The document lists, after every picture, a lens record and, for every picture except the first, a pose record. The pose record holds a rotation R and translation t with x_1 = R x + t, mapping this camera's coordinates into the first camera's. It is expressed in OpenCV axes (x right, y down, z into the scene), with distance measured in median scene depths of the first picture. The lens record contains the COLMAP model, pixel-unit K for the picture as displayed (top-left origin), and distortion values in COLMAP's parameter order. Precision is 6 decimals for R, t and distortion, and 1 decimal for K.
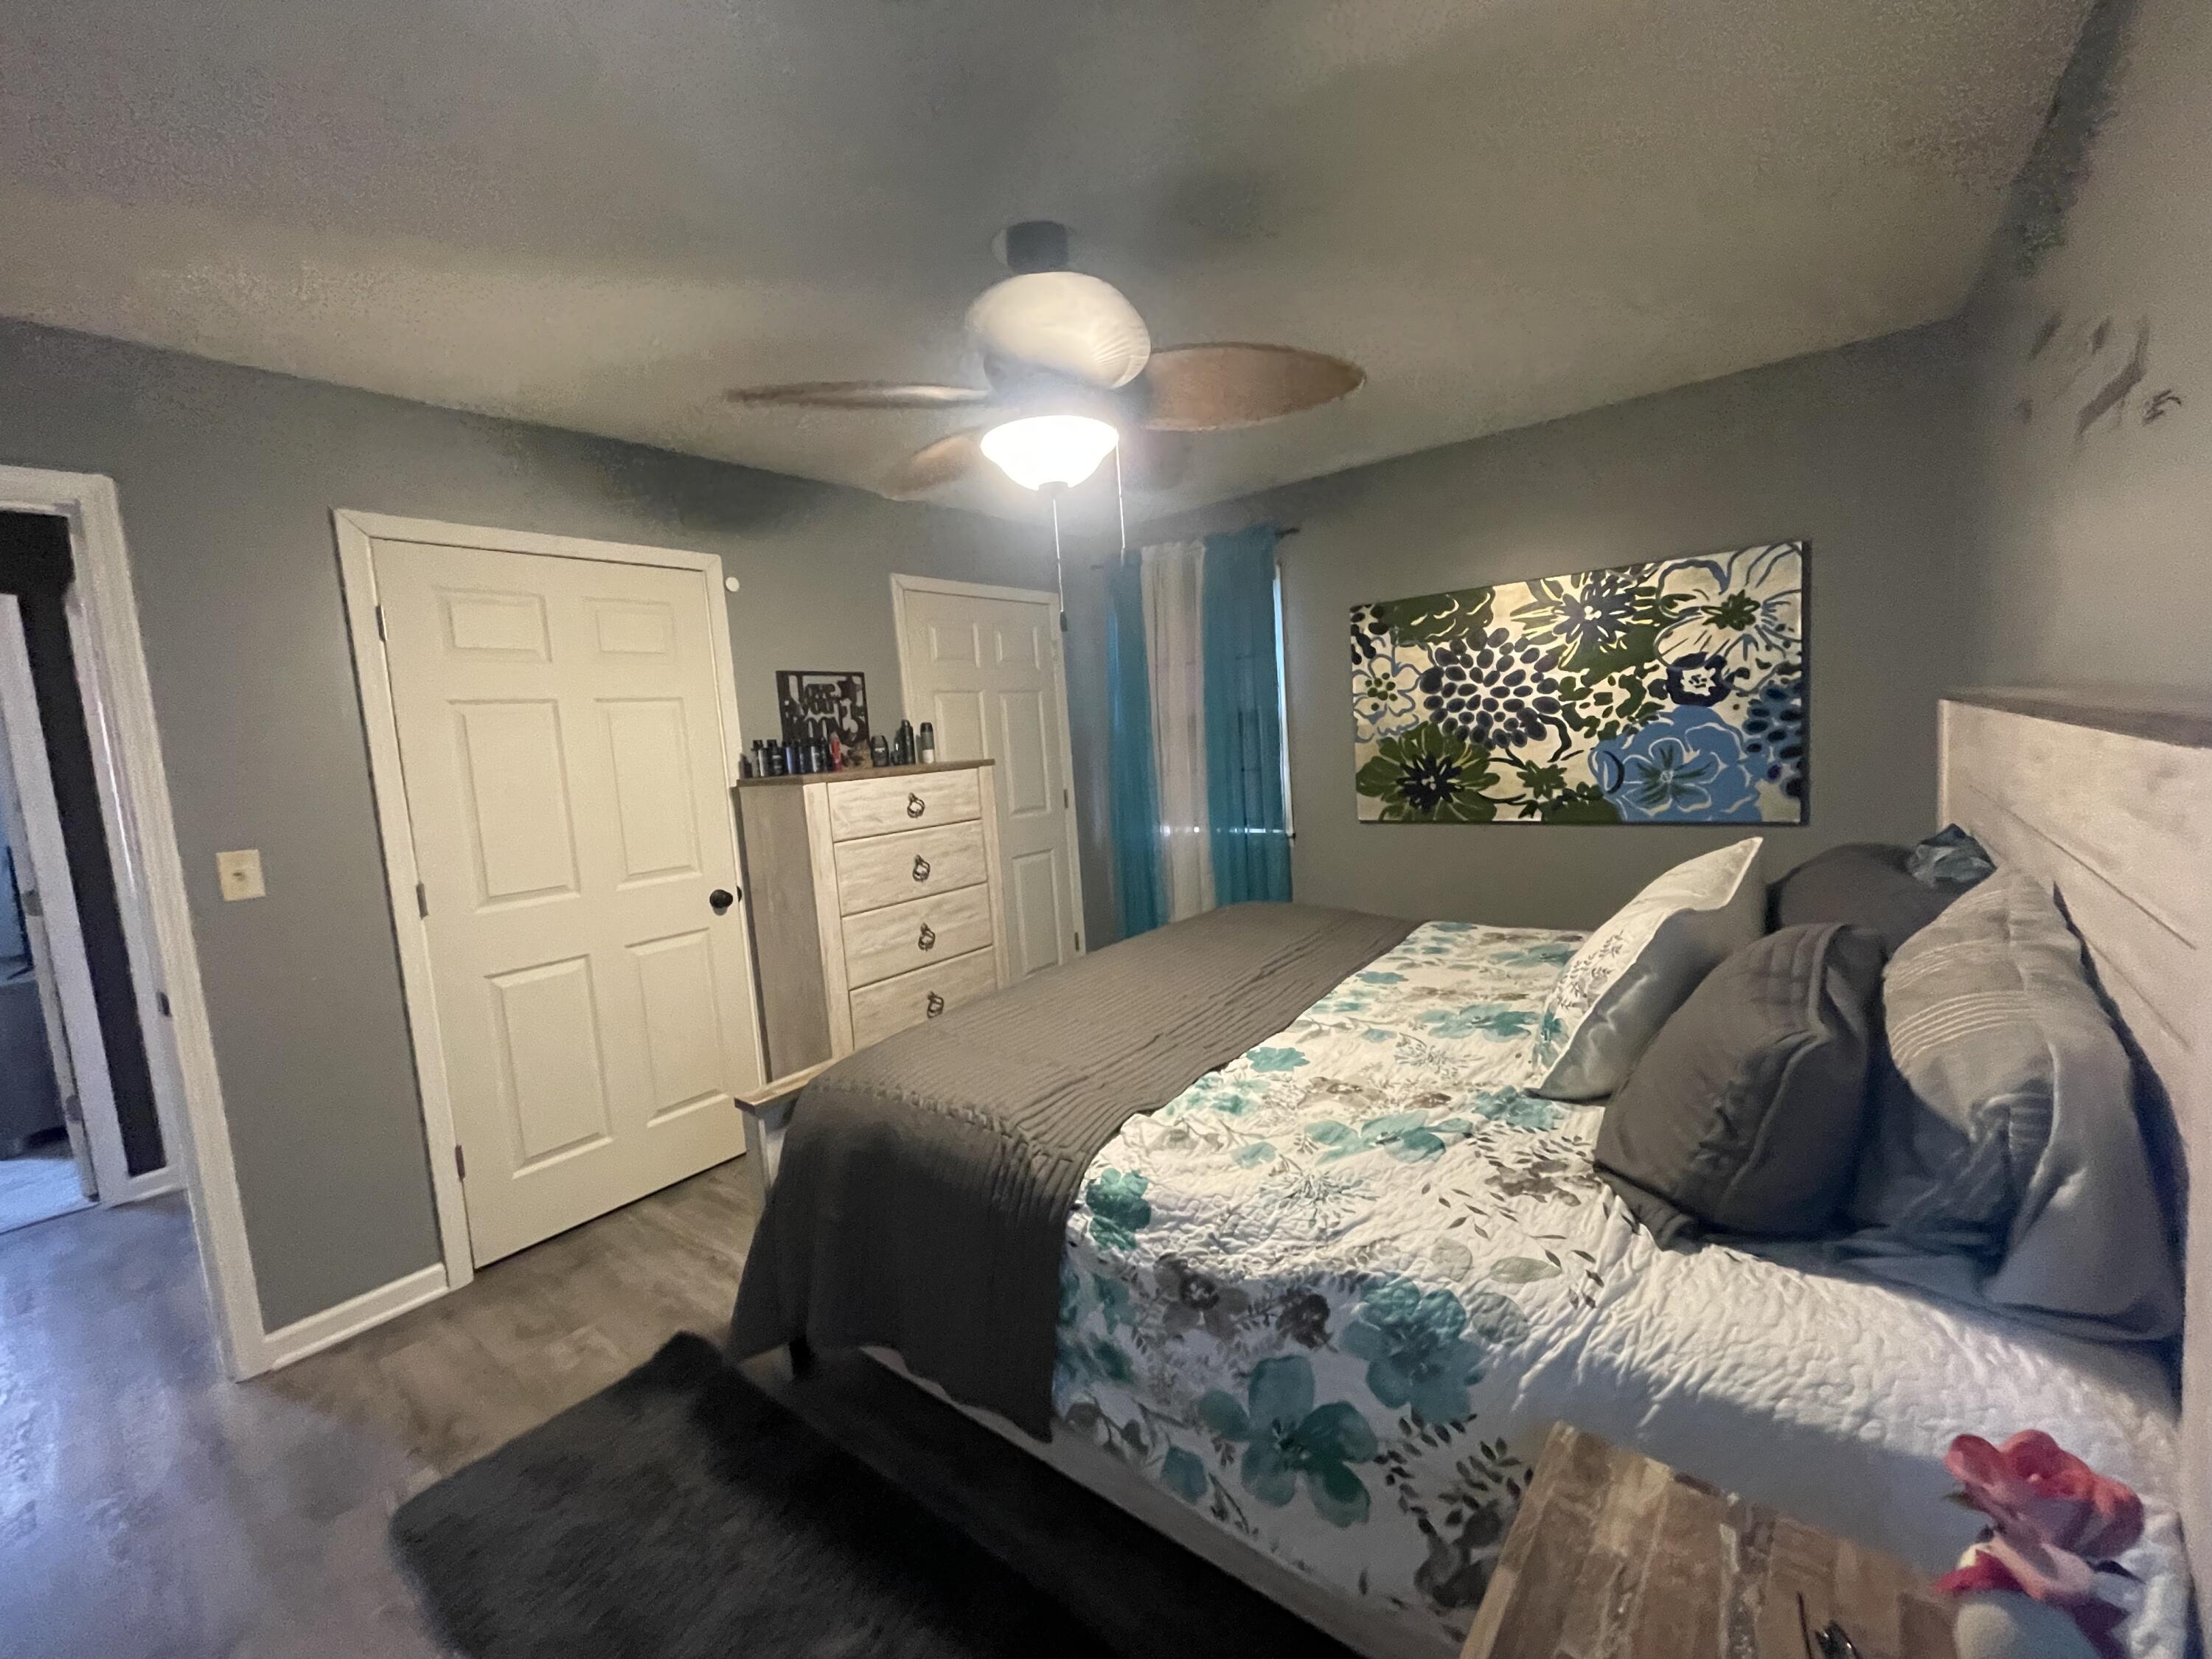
lens RADIAL K [[896.5, 0, 1104.2], [0, 896.5, 829.4], [0, 0, 1]] dist [-0.001876, 0.000707]
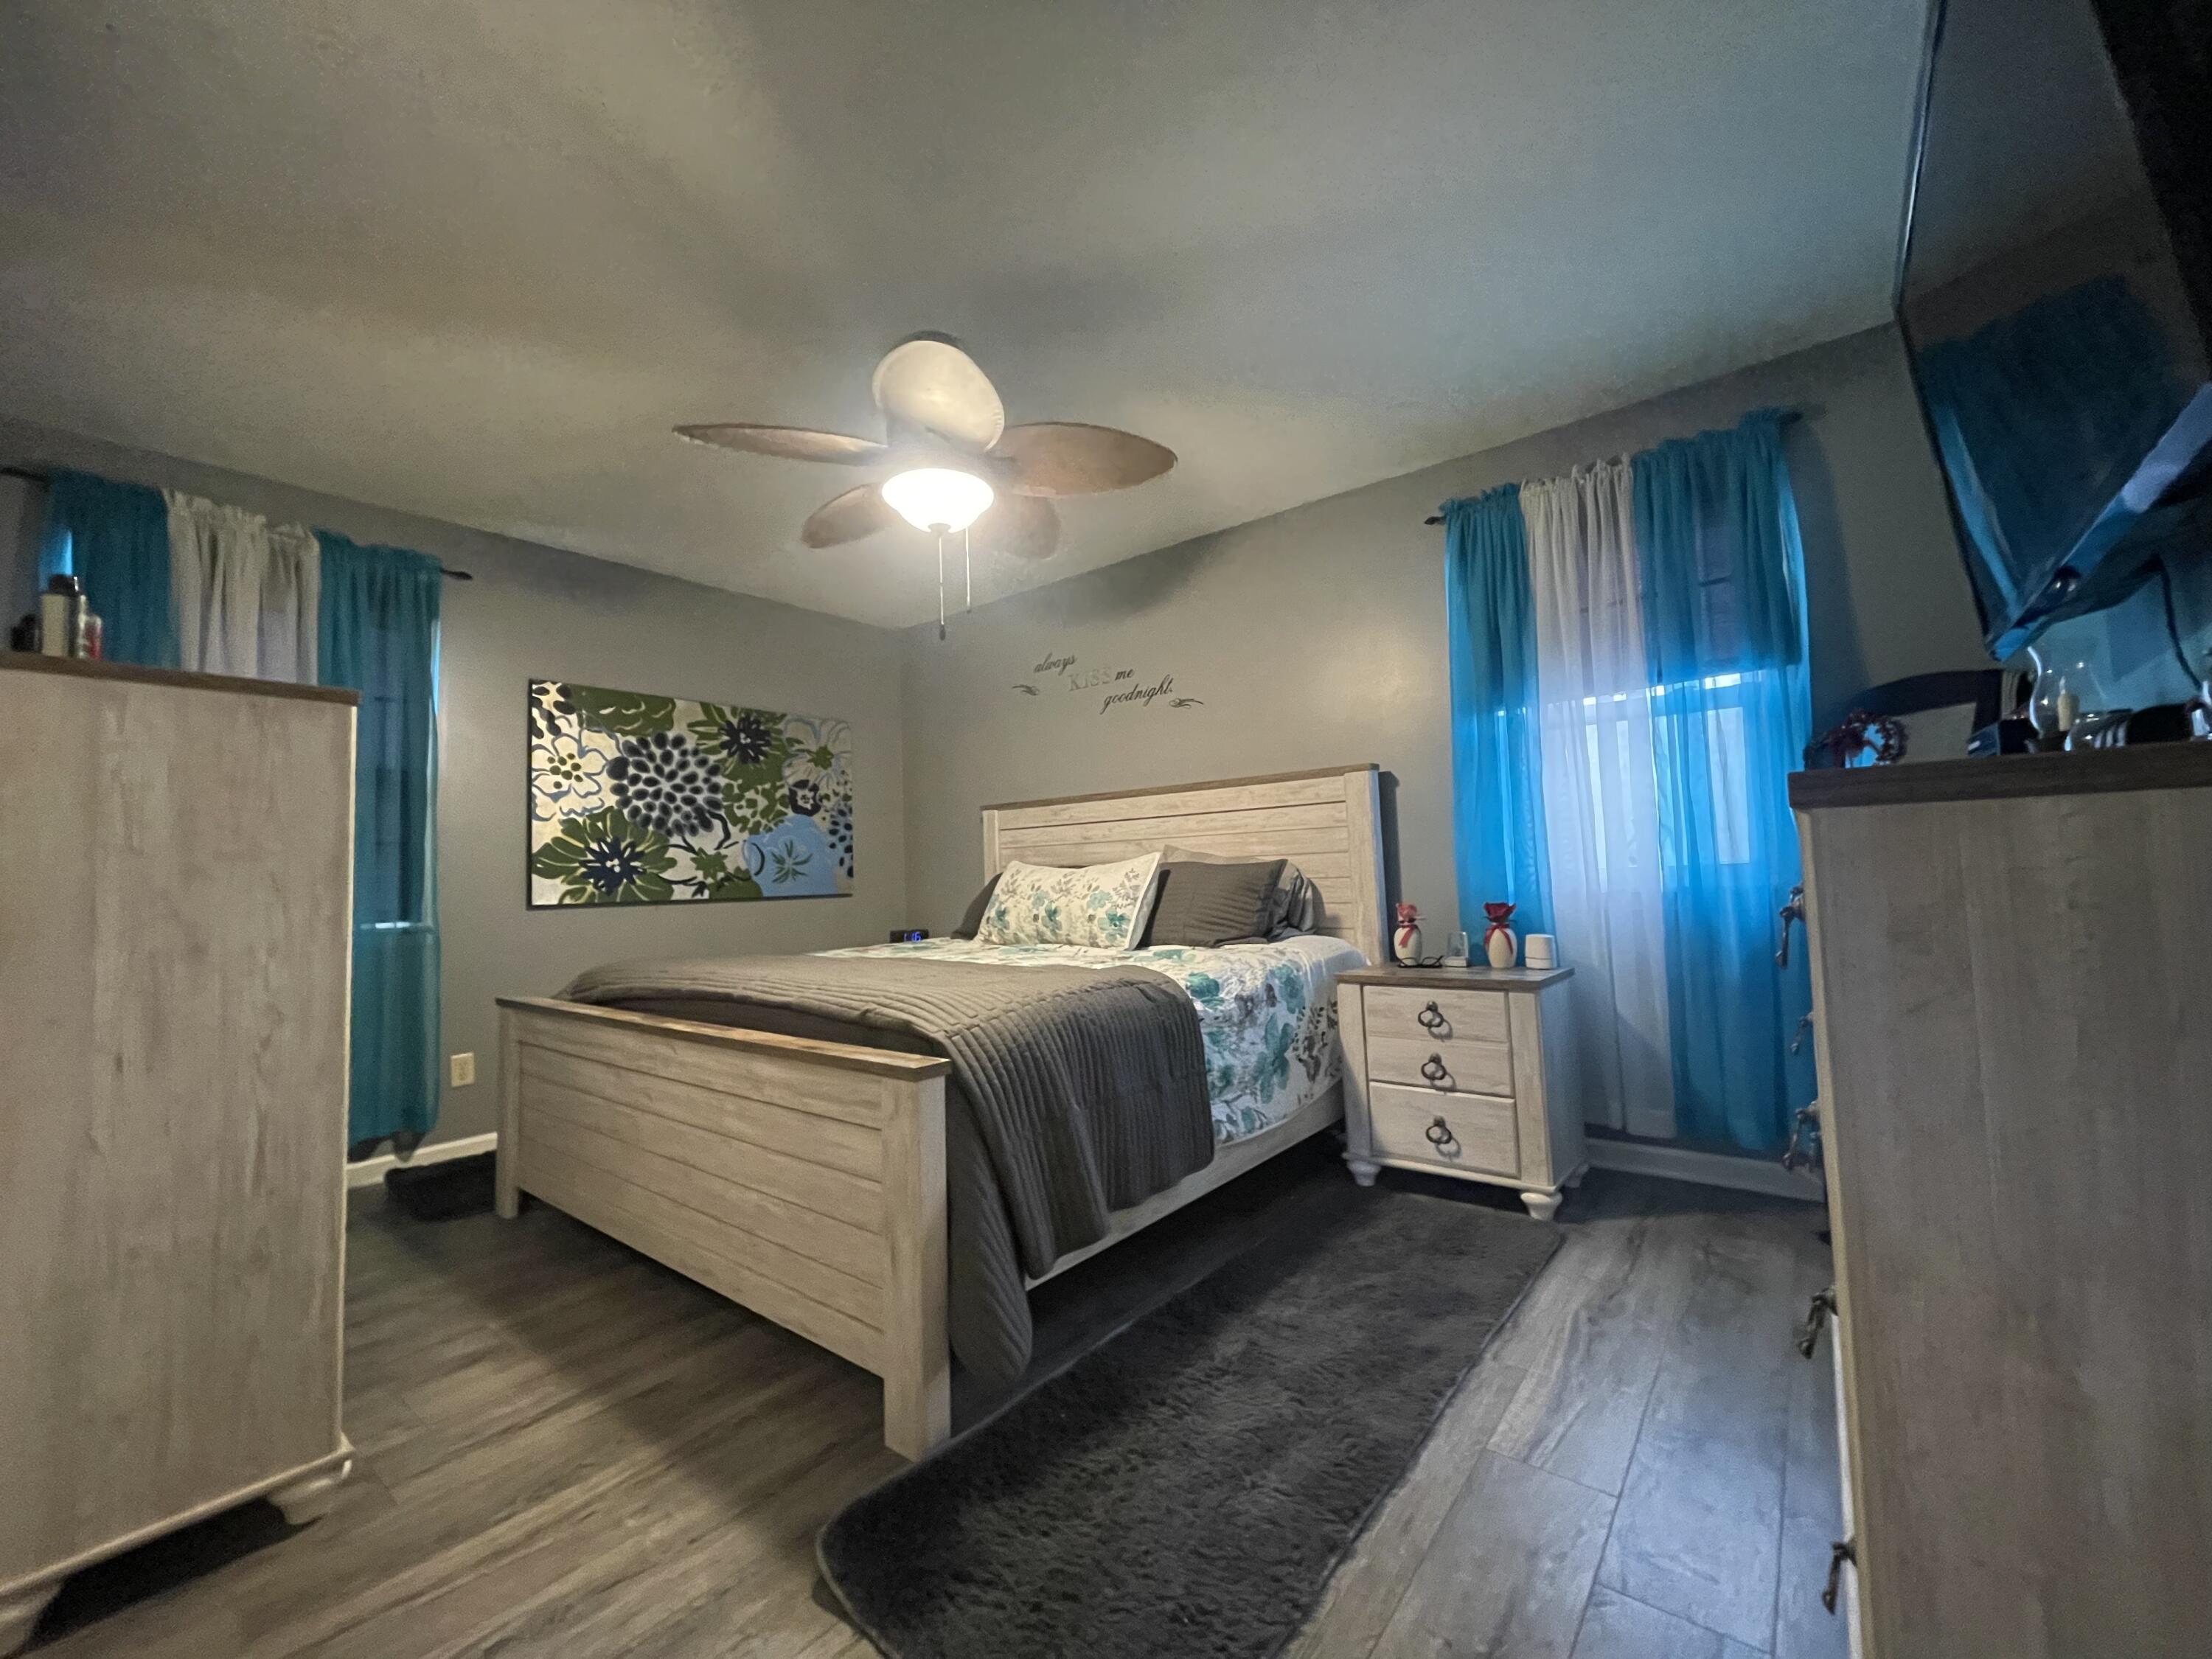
lens RADIAL K [[896.5, 0, 1102.7], [0, 896.5, 829.8], [0, 0, 1]] dist [-0.001876, 0.000707]
pose [[0.009644, 0.130169, 0.991445, -0.706334], [0.142774, 0.981153, -0.130206, 0.131358], [-0.989708, 0.142808, -0.009123, 0.480651]]
